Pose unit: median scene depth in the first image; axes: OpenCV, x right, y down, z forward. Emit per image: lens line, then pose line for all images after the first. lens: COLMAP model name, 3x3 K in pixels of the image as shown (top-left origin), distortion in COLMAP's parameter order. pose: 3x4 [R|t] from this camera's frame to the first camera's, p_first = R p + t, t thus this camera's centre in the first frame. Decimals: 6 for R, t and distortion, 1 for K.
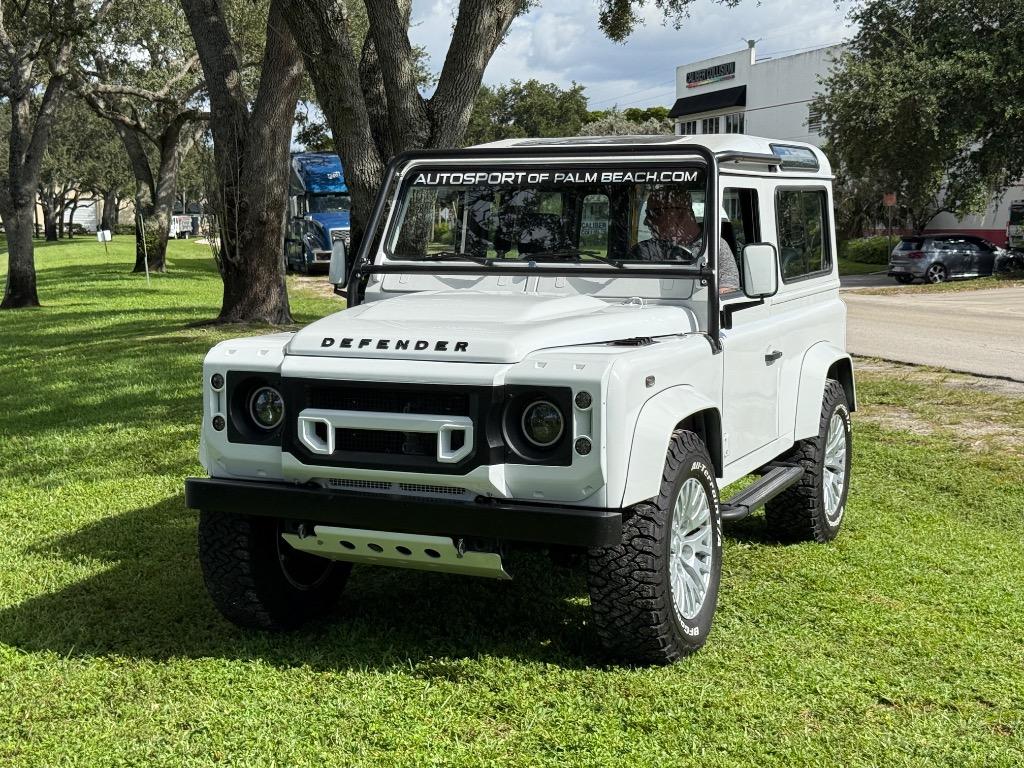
lens RADIAL K [[1505.9, 0, 529.1], [0, 1505.9, 333.8], [0, 0, 1]] dist [0.190383, 0.041951]
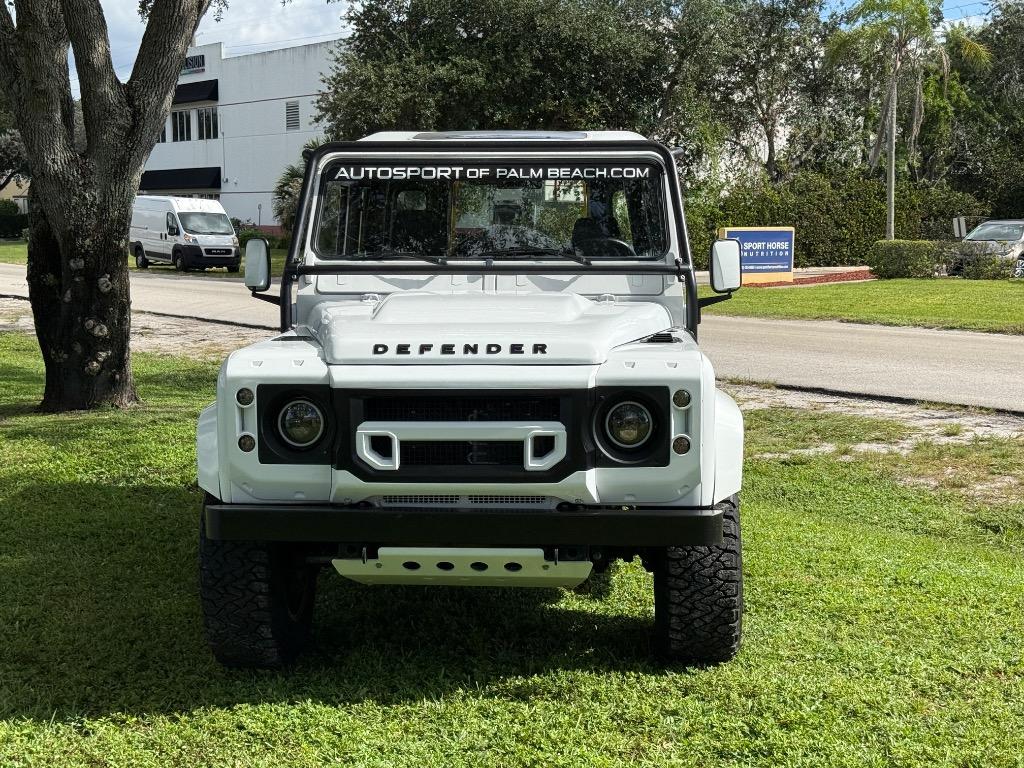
lens RADIAL K [[1505.9, 0, 529.1], [0, 1505.9, 333.8], [0, 0, 1]] dist [0.190383, 0.041951]
pose [[0.940803, -0.029006, 0.337710, -0.337199], [0.028317, 0.999575, 0.006966, -0.007185], [-0.337768, 0.003009, 0.941225, 0.092071]]
